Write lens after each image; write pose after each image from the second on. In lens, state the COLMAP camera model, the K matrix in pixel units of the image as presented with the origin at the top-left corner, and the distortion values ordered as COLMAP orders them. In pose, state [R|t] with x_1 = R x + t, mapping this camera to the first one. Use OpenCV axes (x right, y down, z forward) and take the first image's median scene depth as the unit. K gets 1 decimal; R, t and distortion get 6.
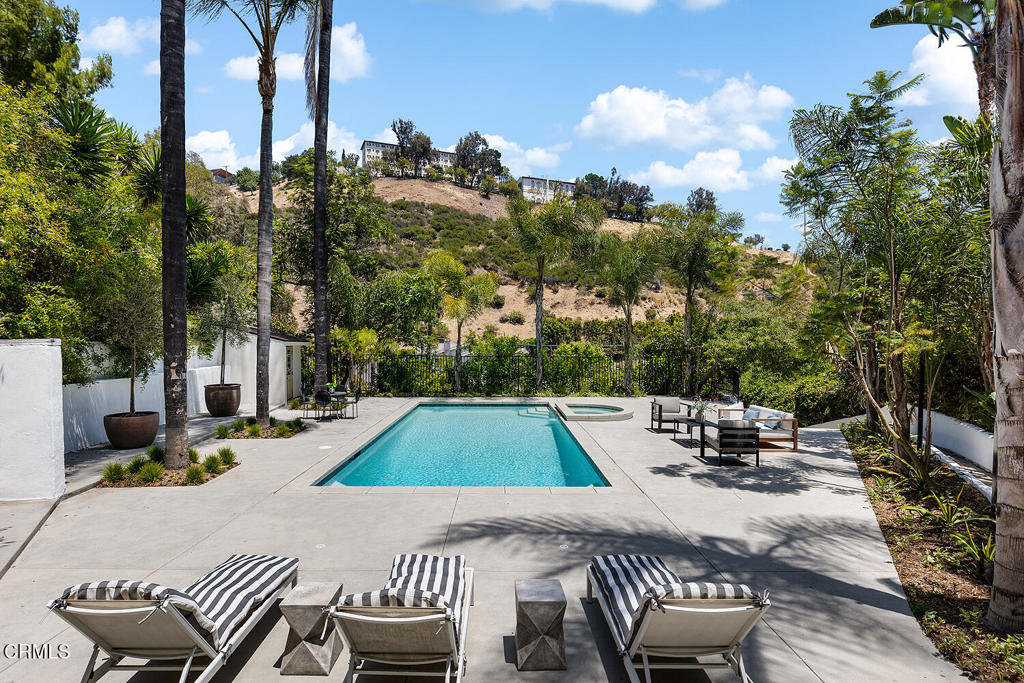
lens RADIAL K [[516.1, 0, 482.4], [0, 516.1, 343.7], [0, 0, 1]] dist [-0.000673, -0.000276]
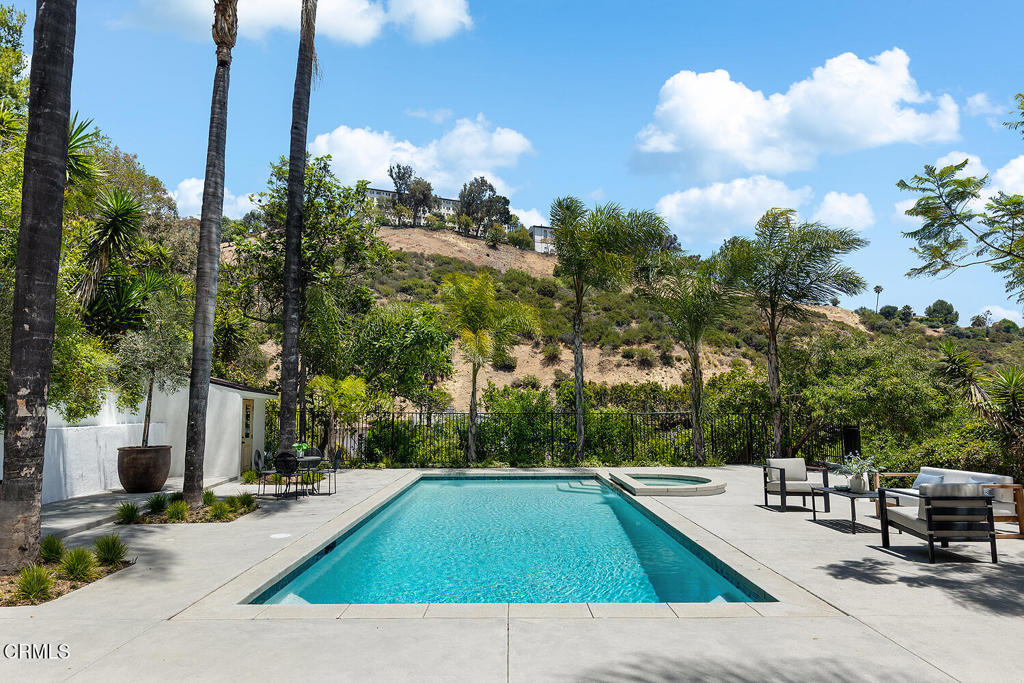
lens RADIAL K [[596.1, 0, 491.9], [0, 596.1, 336.3], [0, 0, 1]] dist [-0.000810, 0.000025]
pose [[0.999979, -0.004668, 0.004588, -0.020634], [0.005230, 0.991336, -0.131249, 0.024795], [-0.003935, 0.131270, 0.991339, 0.107780]]
